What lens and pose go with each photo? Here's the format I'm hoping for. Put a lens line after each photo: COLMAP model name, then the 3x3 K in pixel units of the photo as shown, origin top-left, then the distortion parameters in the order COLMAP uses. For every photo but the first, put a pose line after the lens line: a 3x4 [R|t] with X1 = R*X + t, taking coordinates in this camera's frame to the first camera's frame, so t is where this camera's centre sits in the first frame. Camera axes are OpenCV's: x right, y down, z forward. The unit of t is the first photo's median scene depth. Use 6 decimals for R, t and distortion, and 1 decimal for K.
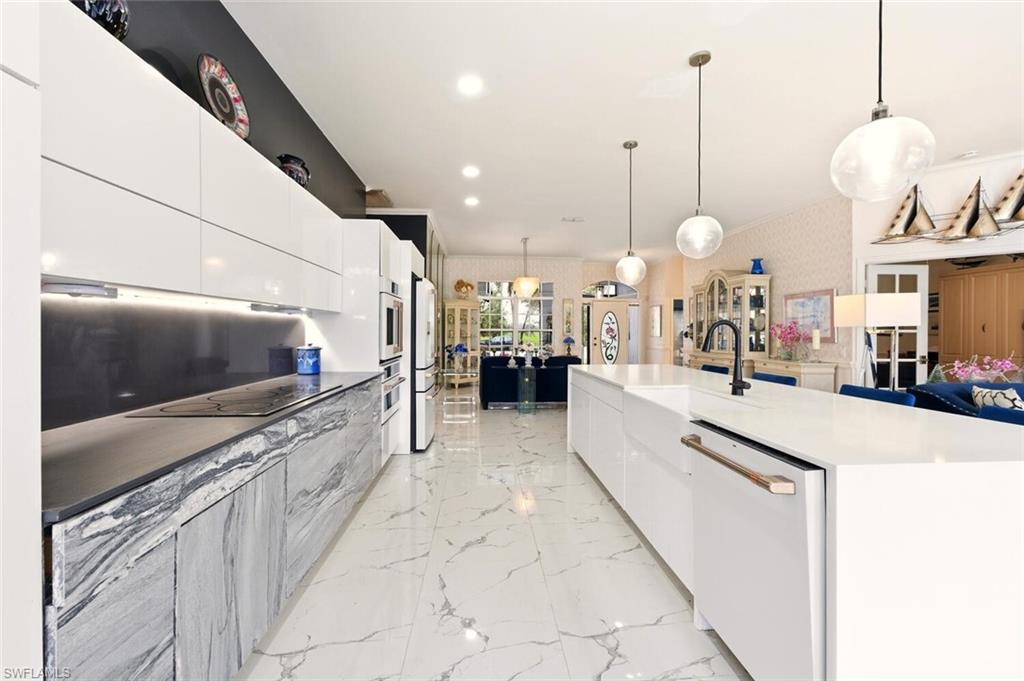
lens RADIAL K [[409.3, 0, 507.6], [0, 409.3, 334.8], [0, 0, 1]] dist [-0.013164, 0.003841]
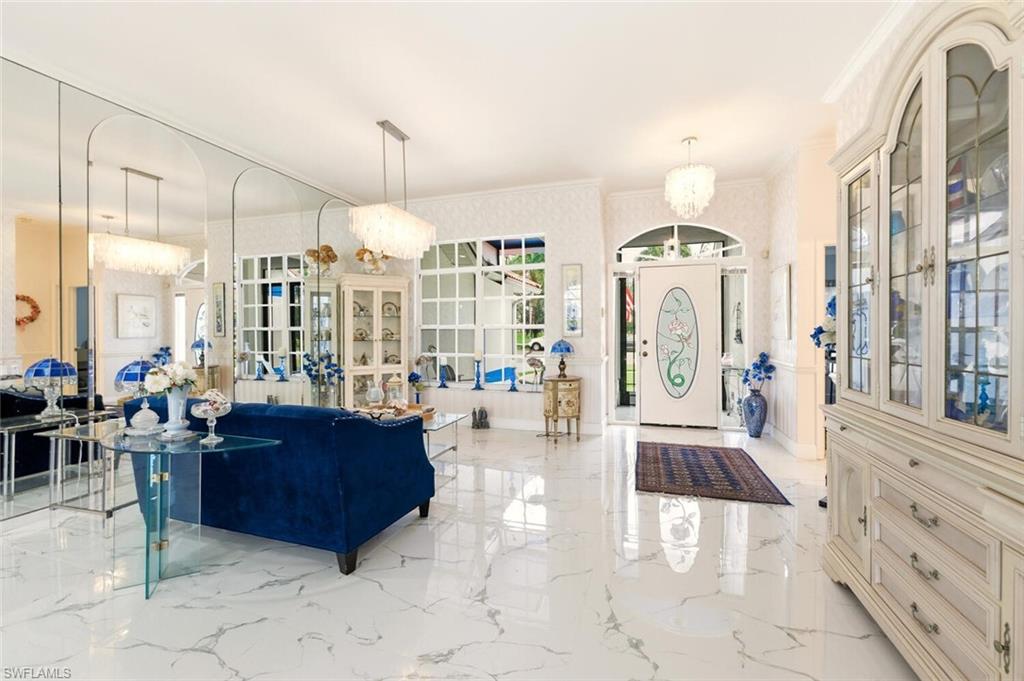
lens RADIAL K [[409.3, 0, 518.7], [0, 409.3, 332.9], [0, 0, 1]] dist [-0.013164, 0.003841]
pose [[0.916383, -0.002614, -0.400295, 0.271494], [0.004193, 0.999987, 0.003068, -0.004736], [0.400282, -0.004489, 0.916381, 0.475570]]
